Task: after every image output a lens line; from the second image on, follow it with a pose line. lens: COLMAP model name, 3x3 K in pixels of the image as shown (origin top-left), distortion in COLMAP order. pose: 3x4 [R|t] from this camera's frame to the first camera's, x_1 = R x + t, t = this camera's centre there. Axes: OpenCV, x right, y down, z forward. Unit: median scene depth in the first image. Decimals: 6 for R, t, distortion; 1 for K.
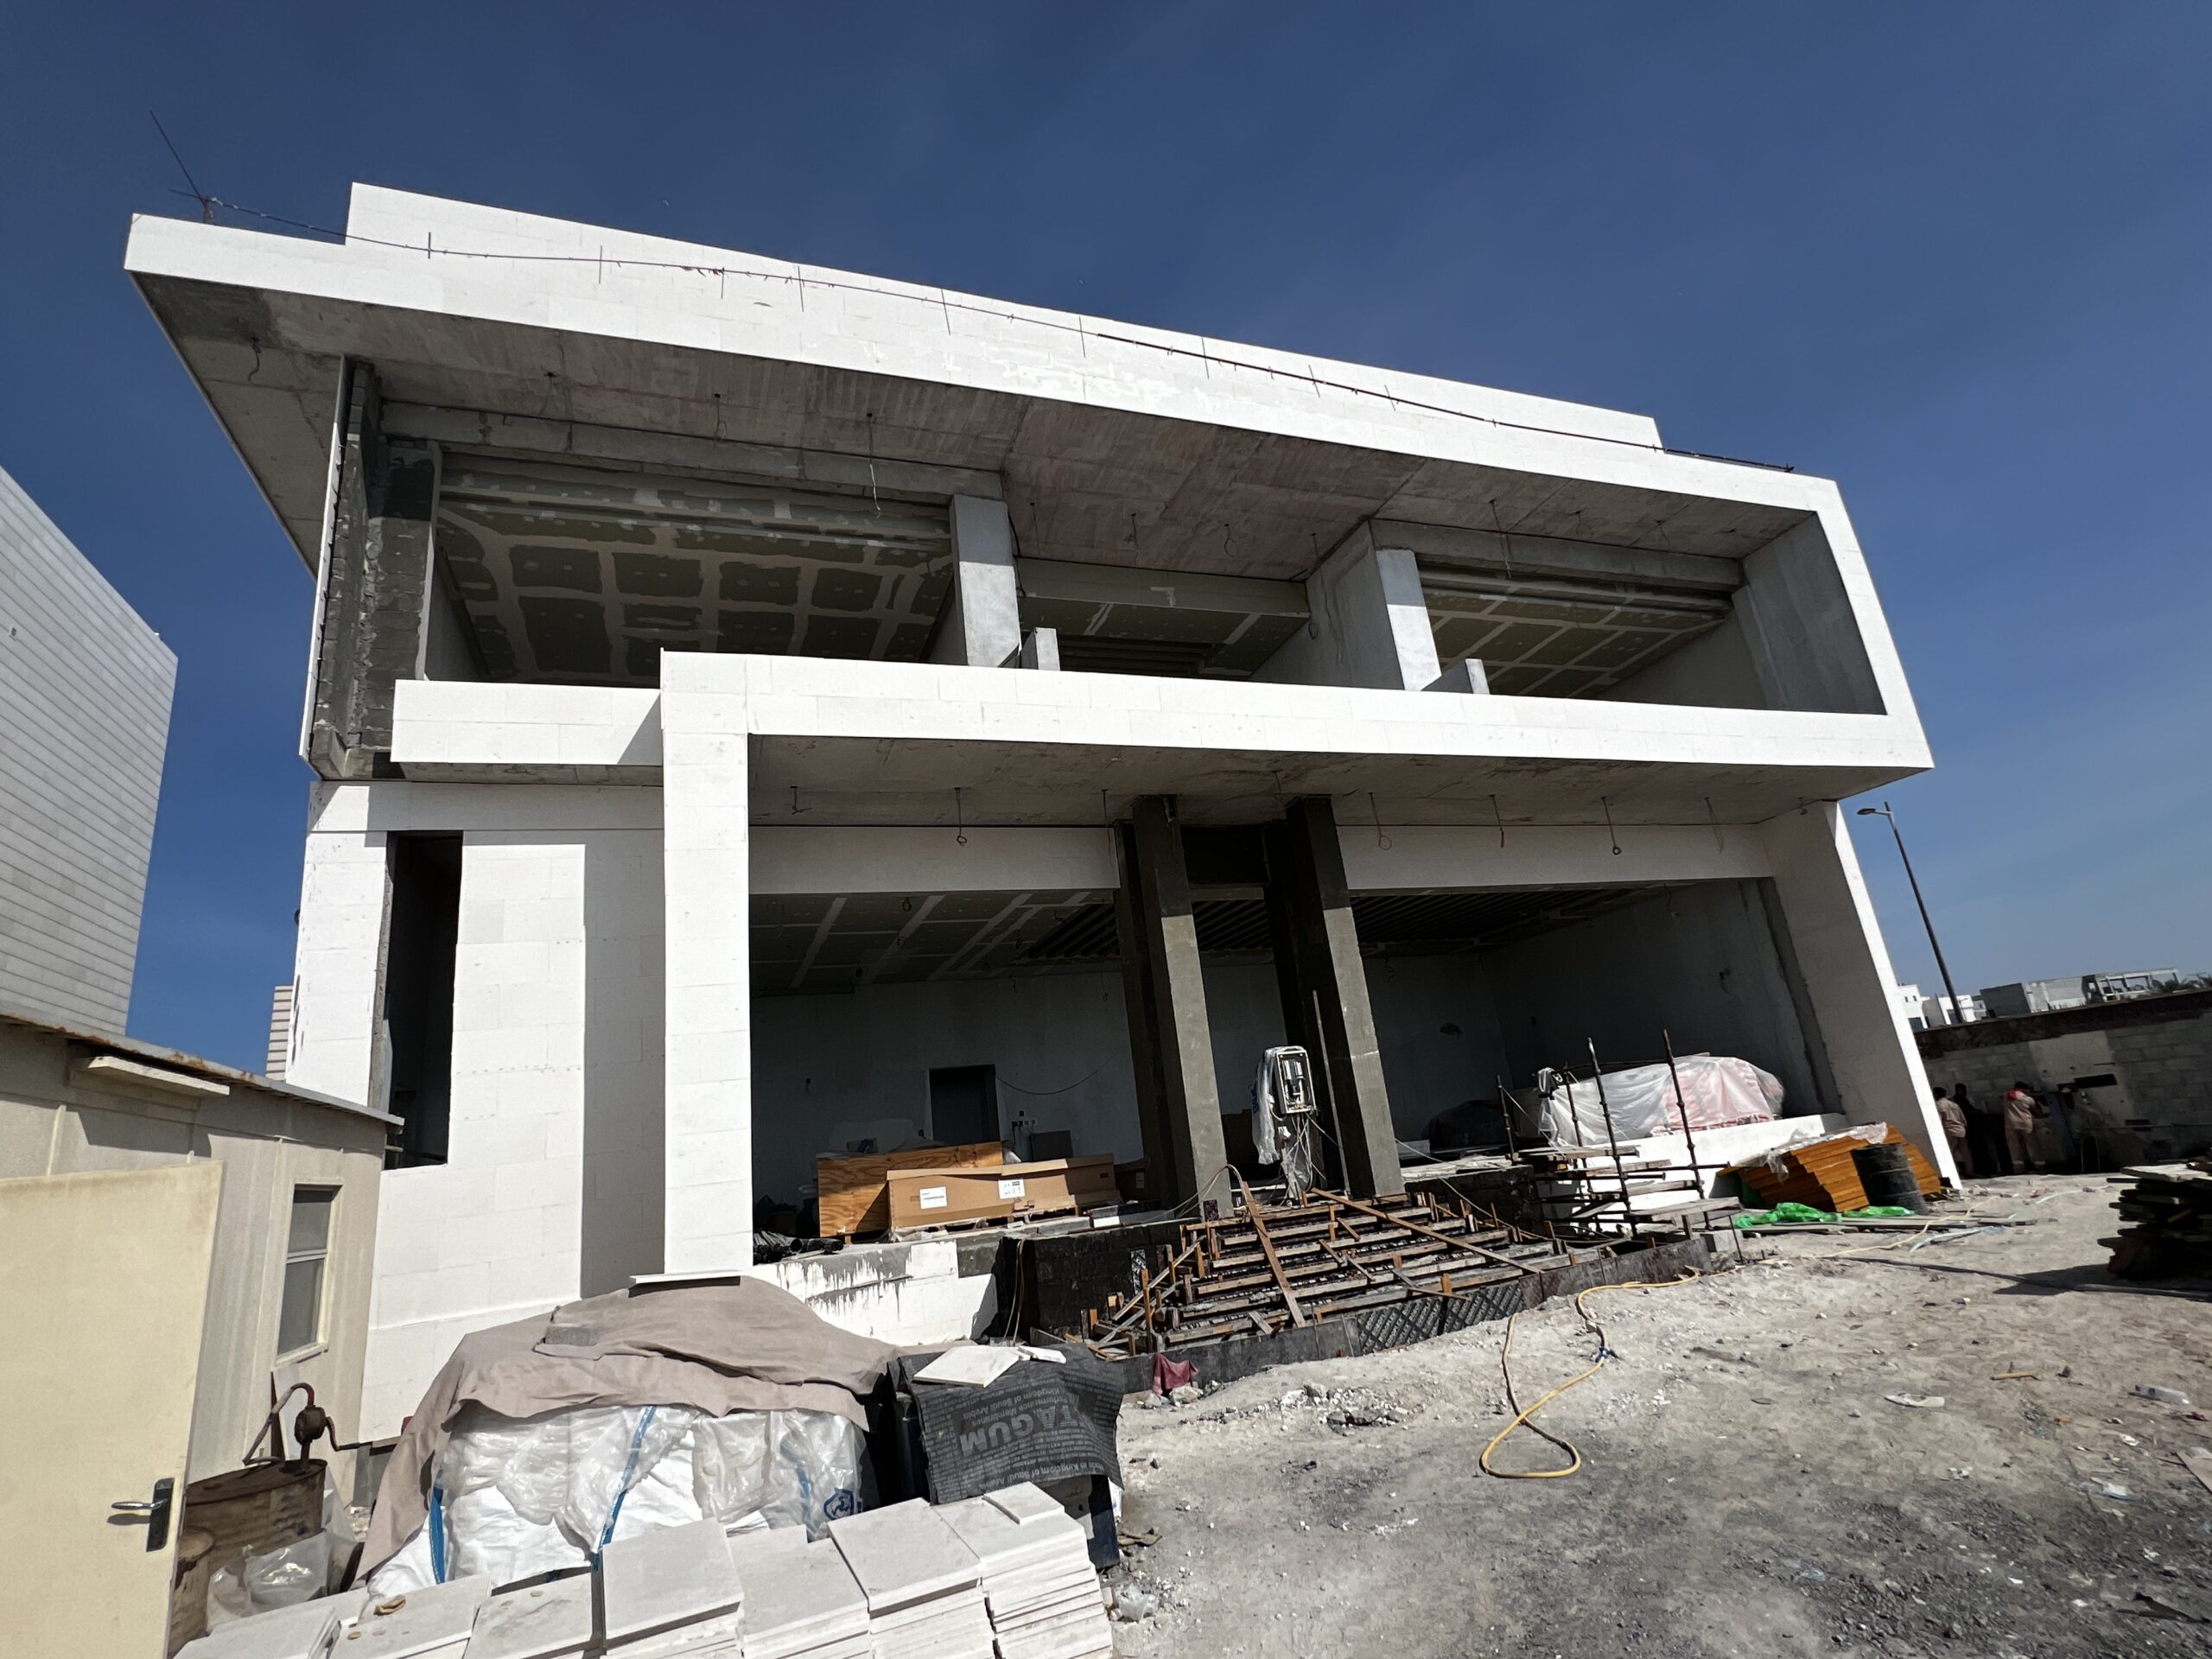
lens RADIAL K [[1097.0, 0, 1096.2], [0, 1097.0, 824.4], [0, 0, 1]] dist [-0.000854, 0.001063]
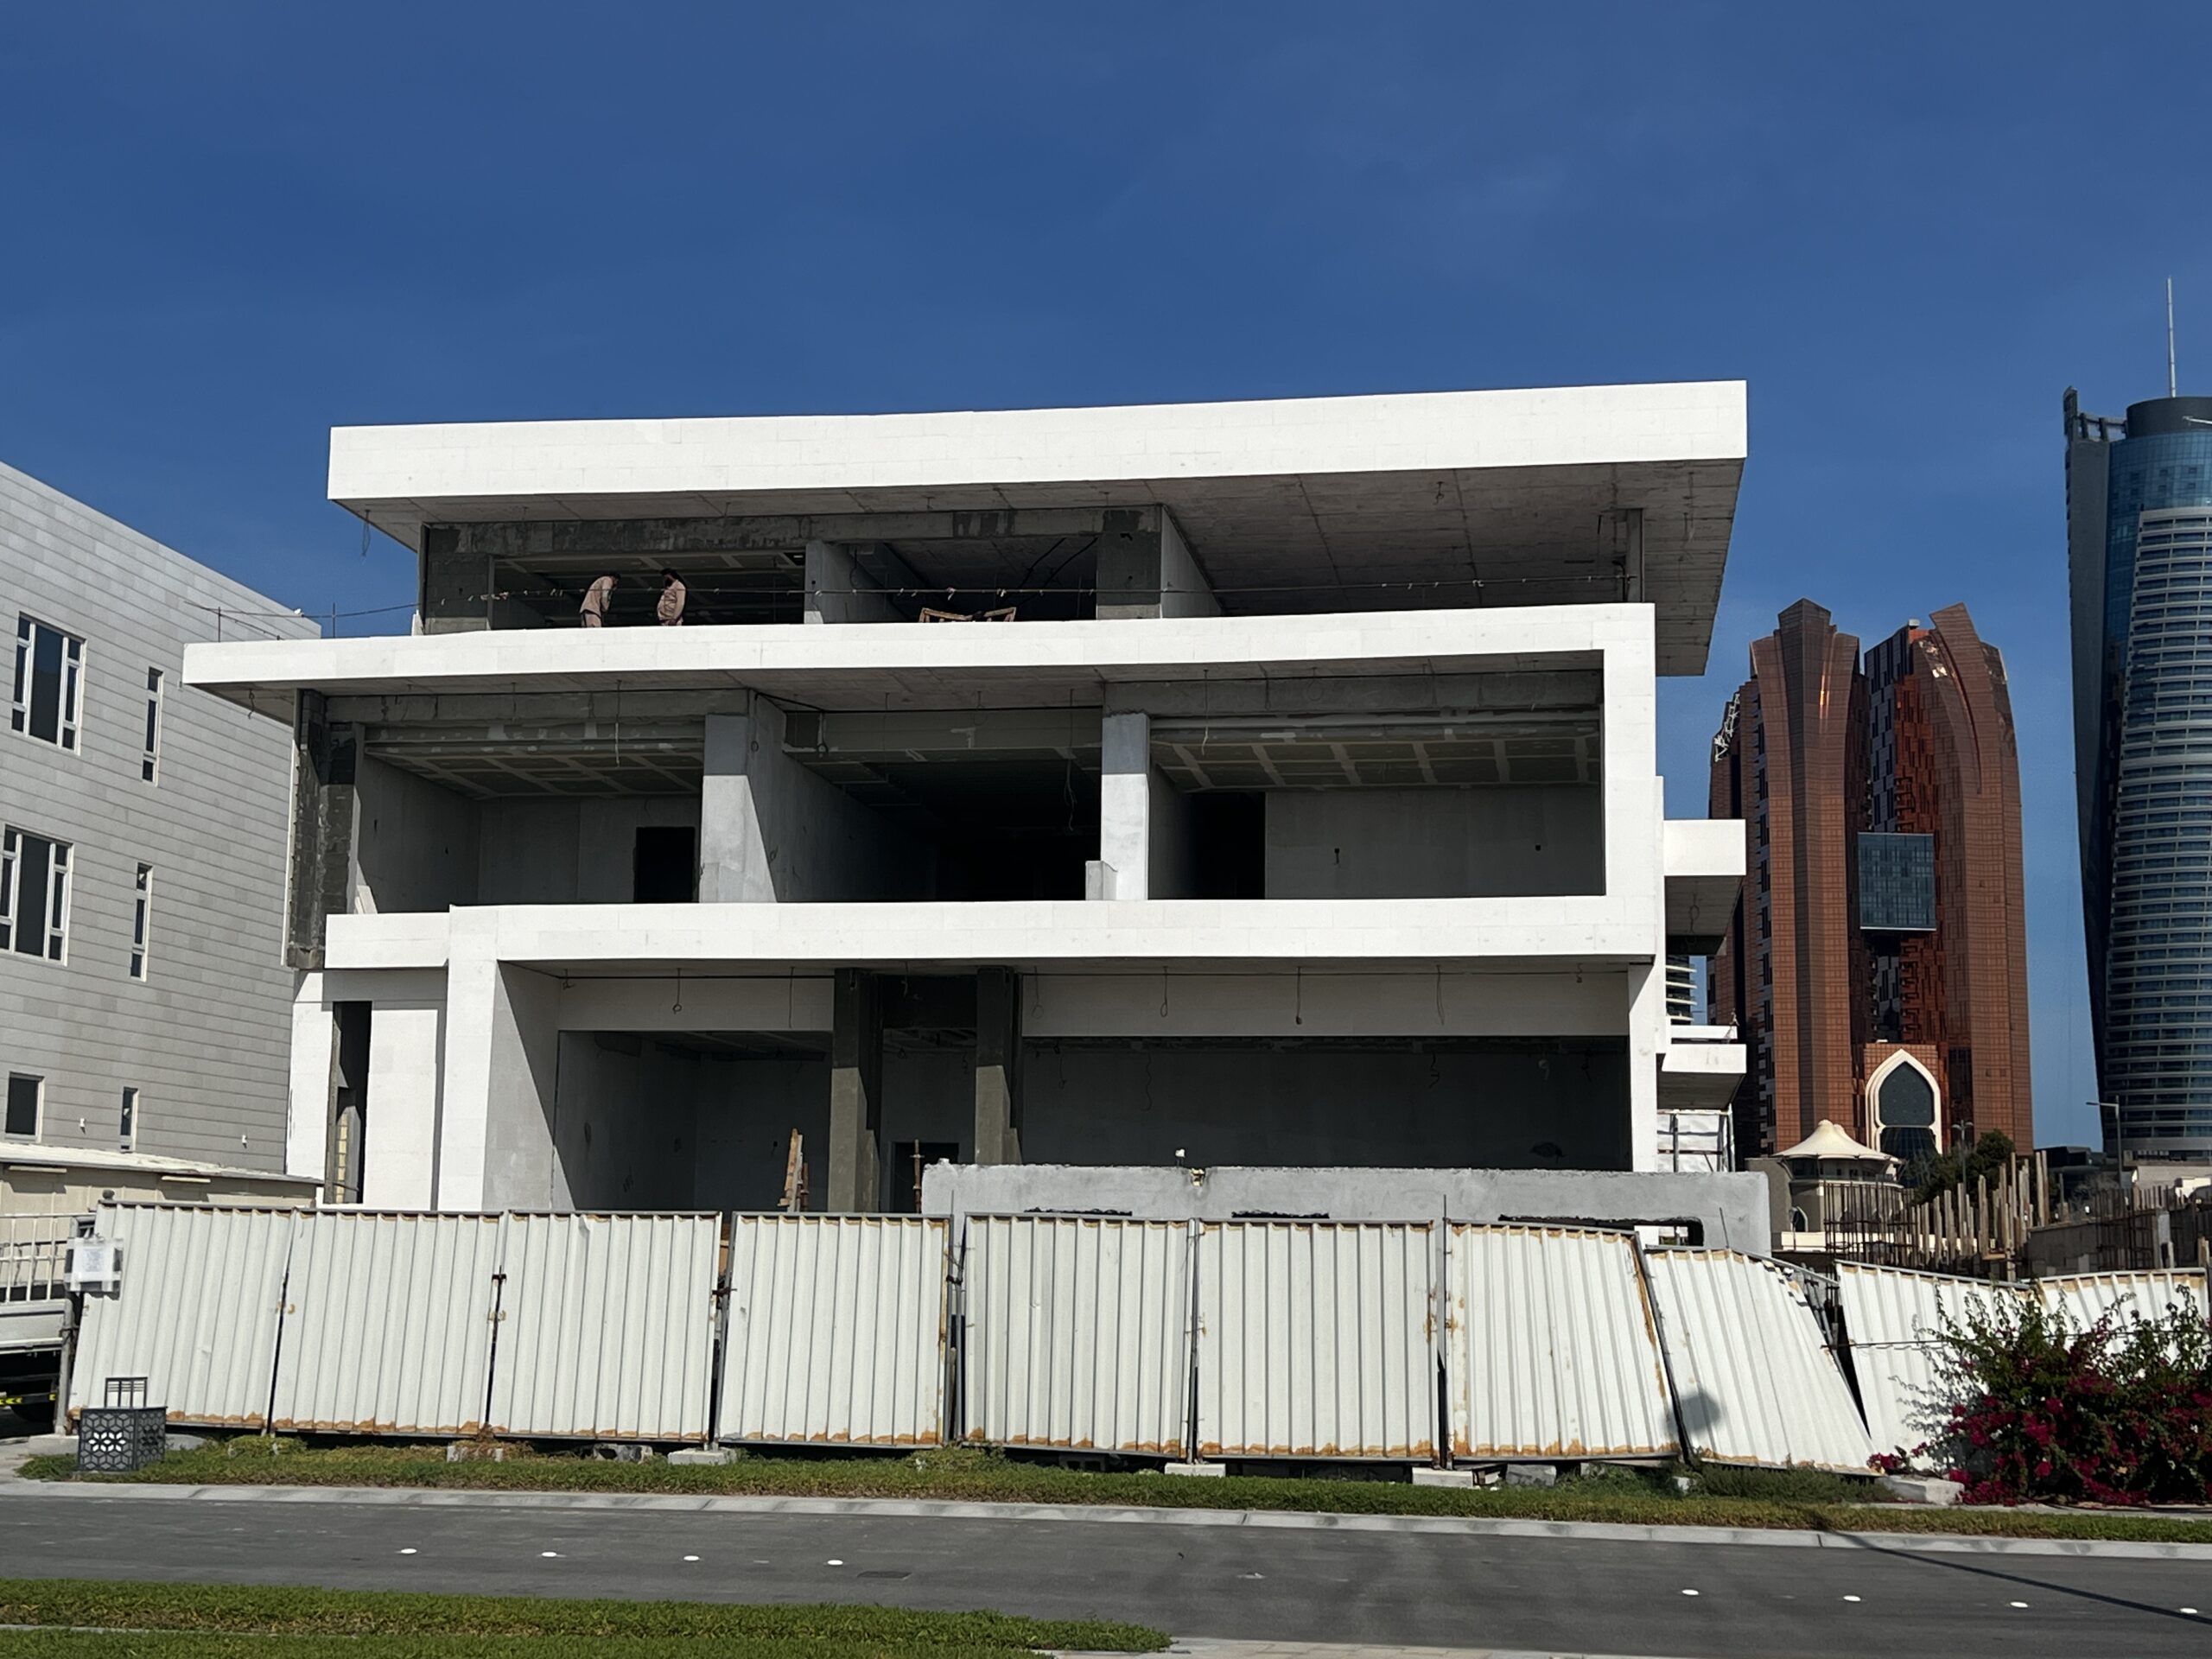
lens RADIAL K [[2996.9, 0, 1093.0], [0, 2996.9, 845.8], [0, 0, 1]] dist [0.070927, 0.000000]
pose [[0.864487, 0.053814, -0.499766, 2.340737], [0.037966, 0.984422, 0.171674, -0.865291], [0.501219, -0.167385, 0.848977, -2.014987]]
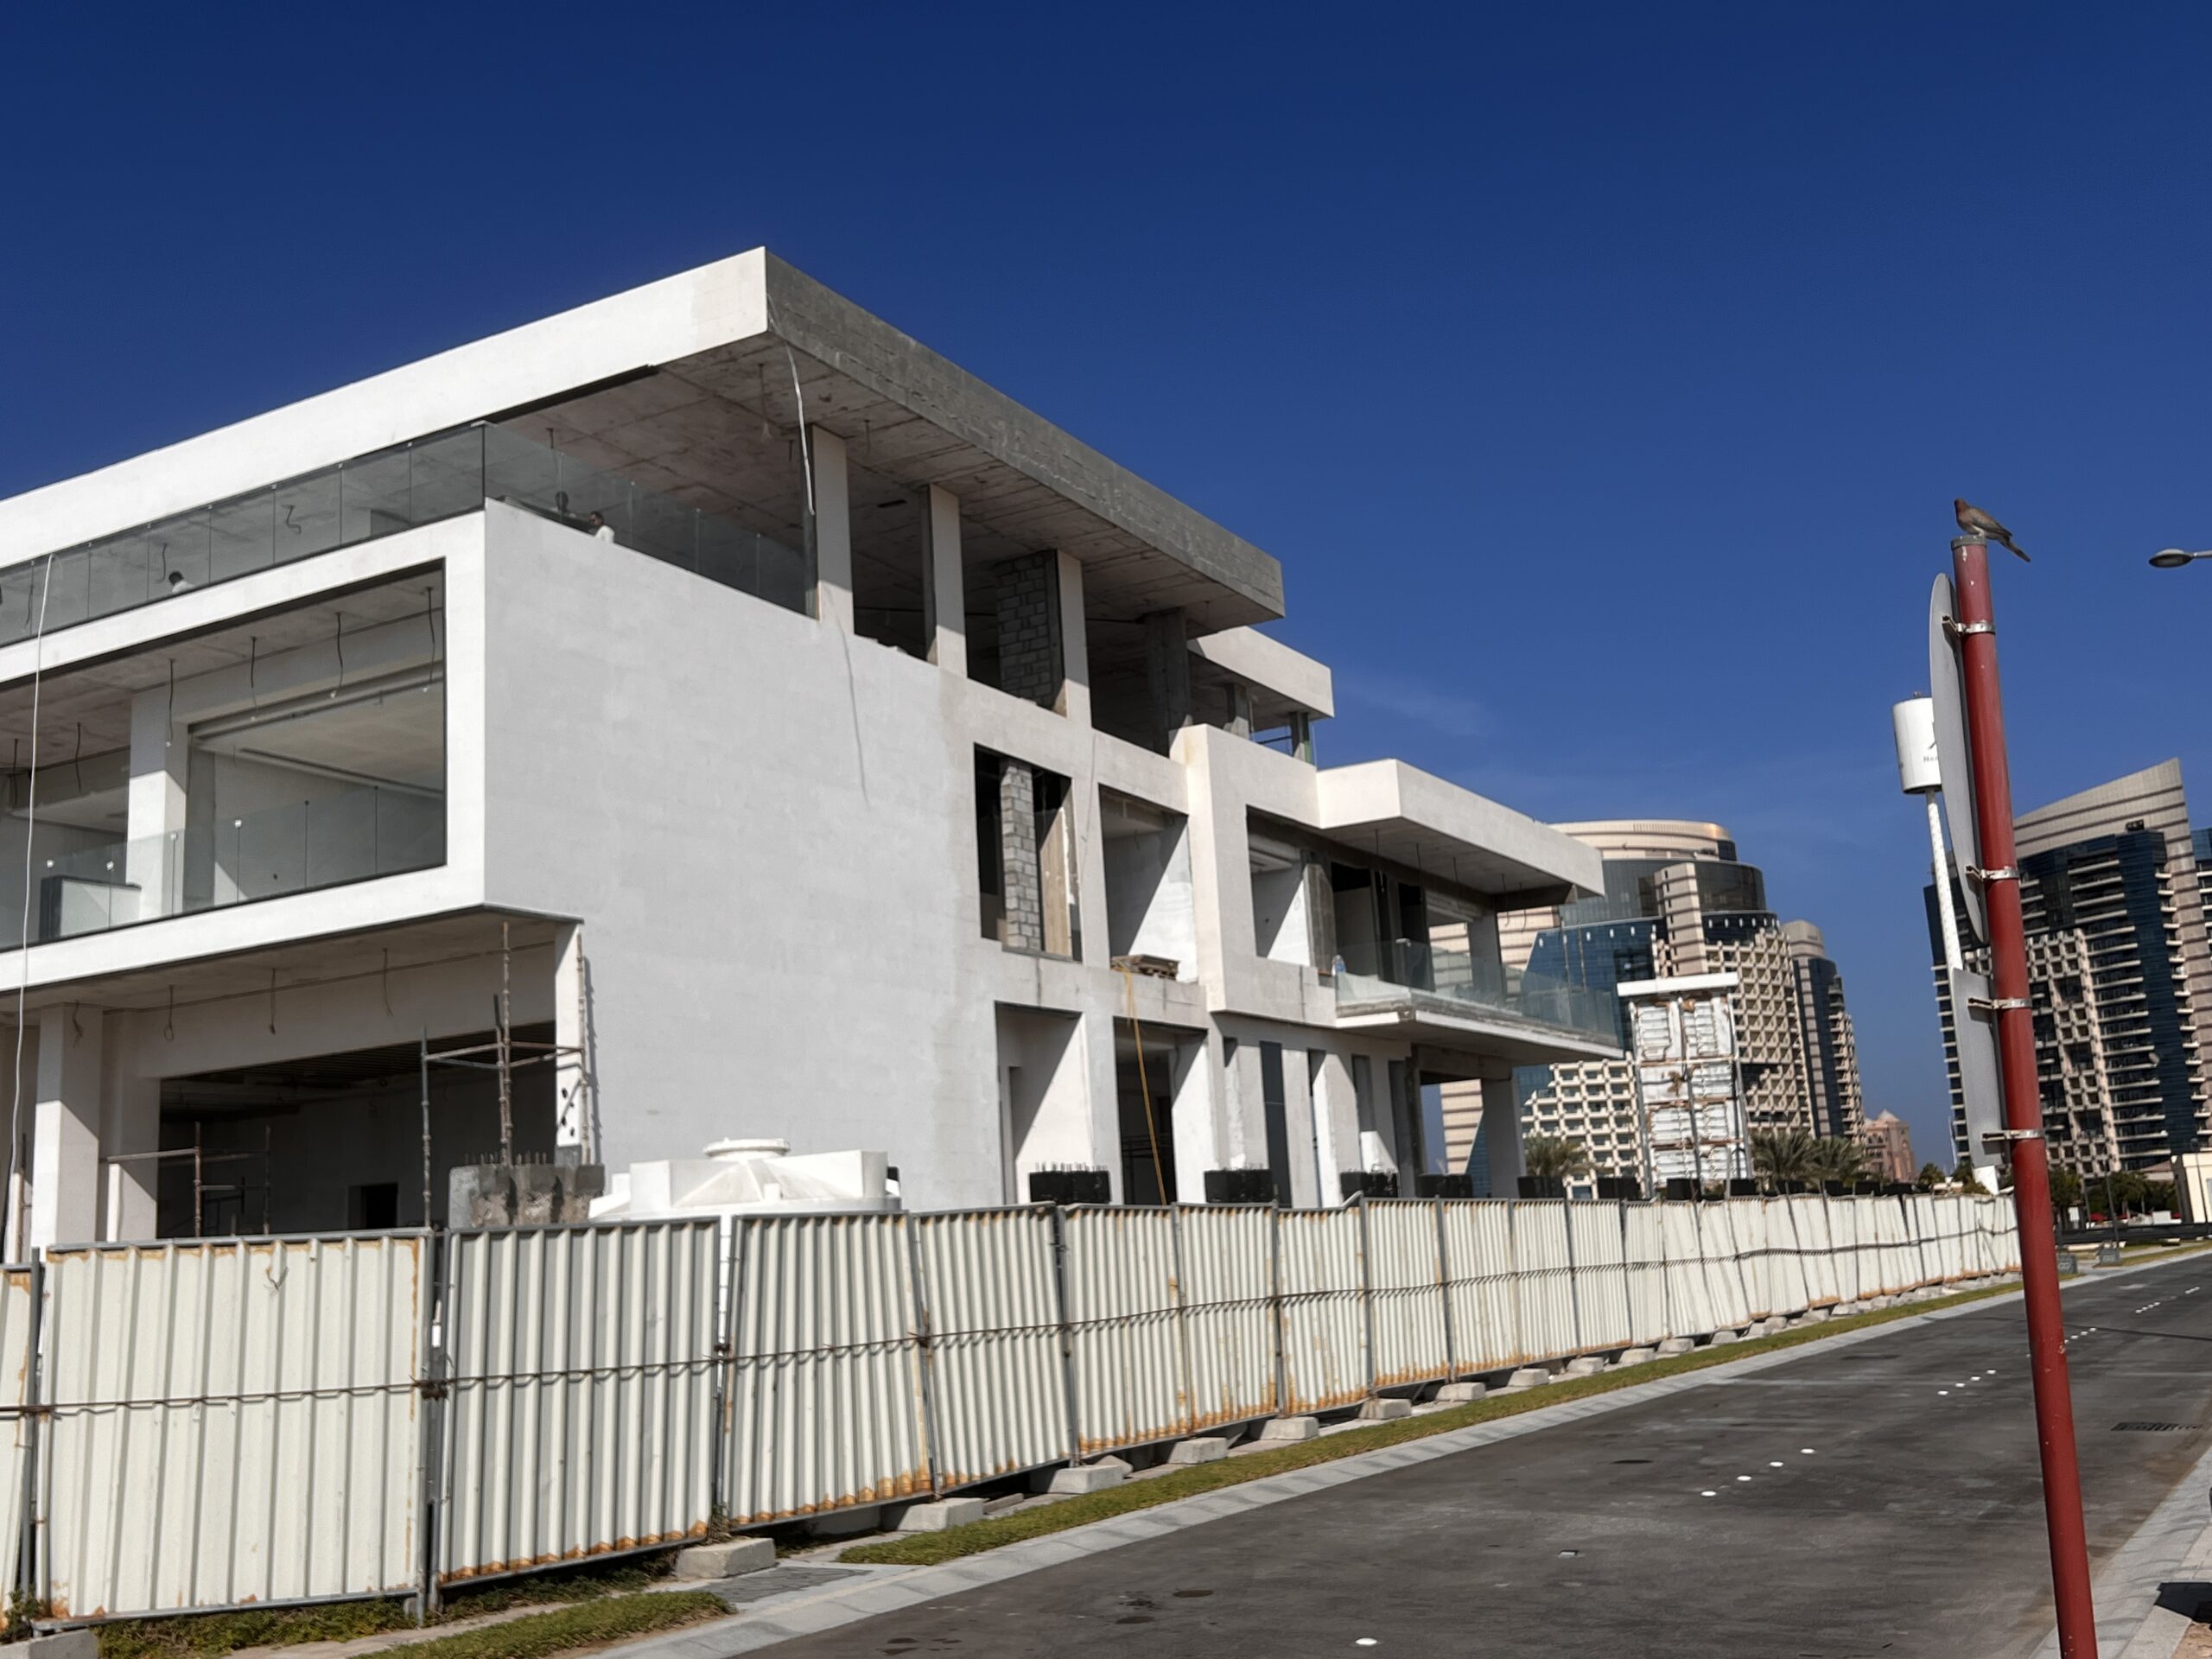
lens RADIAL K [[2198.5, 0, 1150.7], [0, 2198.5, 817.9], [0, 0, 1]] dist [0.093049, 0.000000]
pose [[0.665644, -0.078366, -0.742143, 3.253833], [0.207329, 0.974741, 0.083031, -0.208373], [0.716891, -0.209137, 0.665078, 0.434833]]
